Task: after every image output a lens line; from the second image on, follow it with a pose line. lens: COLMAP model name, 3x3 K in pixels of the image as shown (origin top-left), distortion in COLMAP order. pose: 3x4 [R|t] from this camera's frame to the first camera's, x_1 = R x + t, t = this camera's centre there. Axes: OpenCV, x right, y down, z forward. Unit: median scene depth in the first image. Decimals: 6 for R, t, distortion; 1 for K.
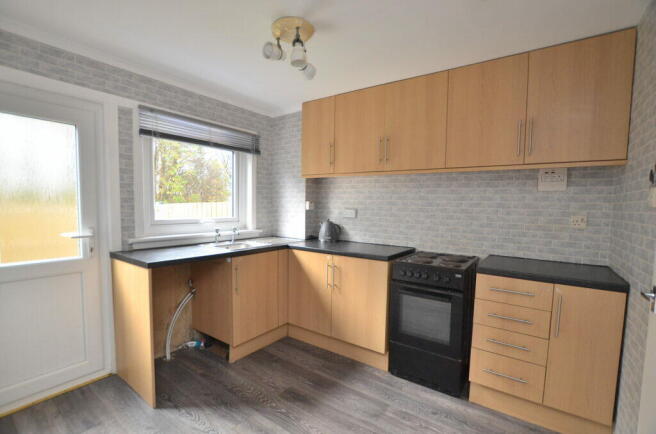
lens RADIAL K [[298.2, 0, 324.3], [0, 298.2, 226.6], [0, 0, 1]] dist [-0.024834, 0.000207]
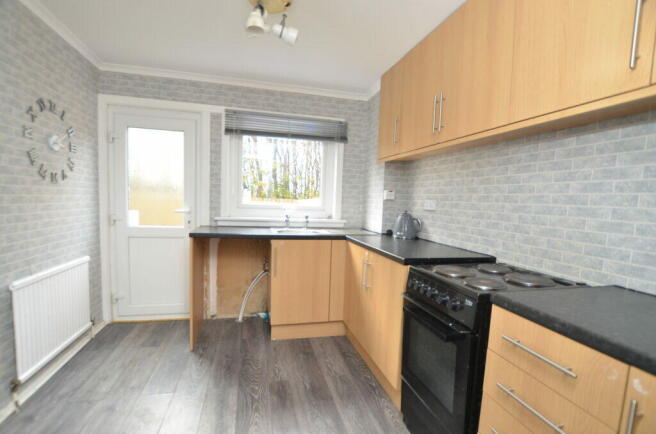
lens RADIAL K [[298.2, 0, 324.3], [0, 298.2, 226.6], [0, 0, 1]] dist [-0.024834, 0.000207]
pose [[0.765373, 0.070049, -0.639763, 0.486133], [-0.072392, 0.997121, 0.022572, 0.019515], [0.639502, 0.029038, 0.768241, 0.298317]]
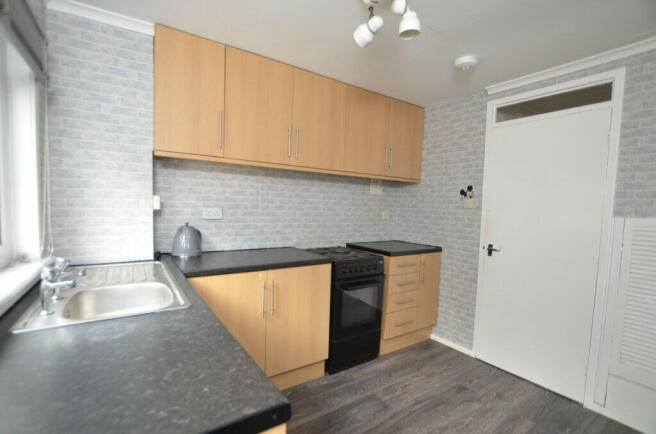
lens RADIAL K [[298.2, 0, 324.3], [0, 298.2, 226.6], [0, 0, 1]] dist [-0.024834, 0.000207]
pose [[0.343646, -0.078859, 0.935782, -0.648843], [0.041175, 0.996775, 0.068879, -0.065674], [-0.938196, 0.014861, 0.345785, 0.641055]]
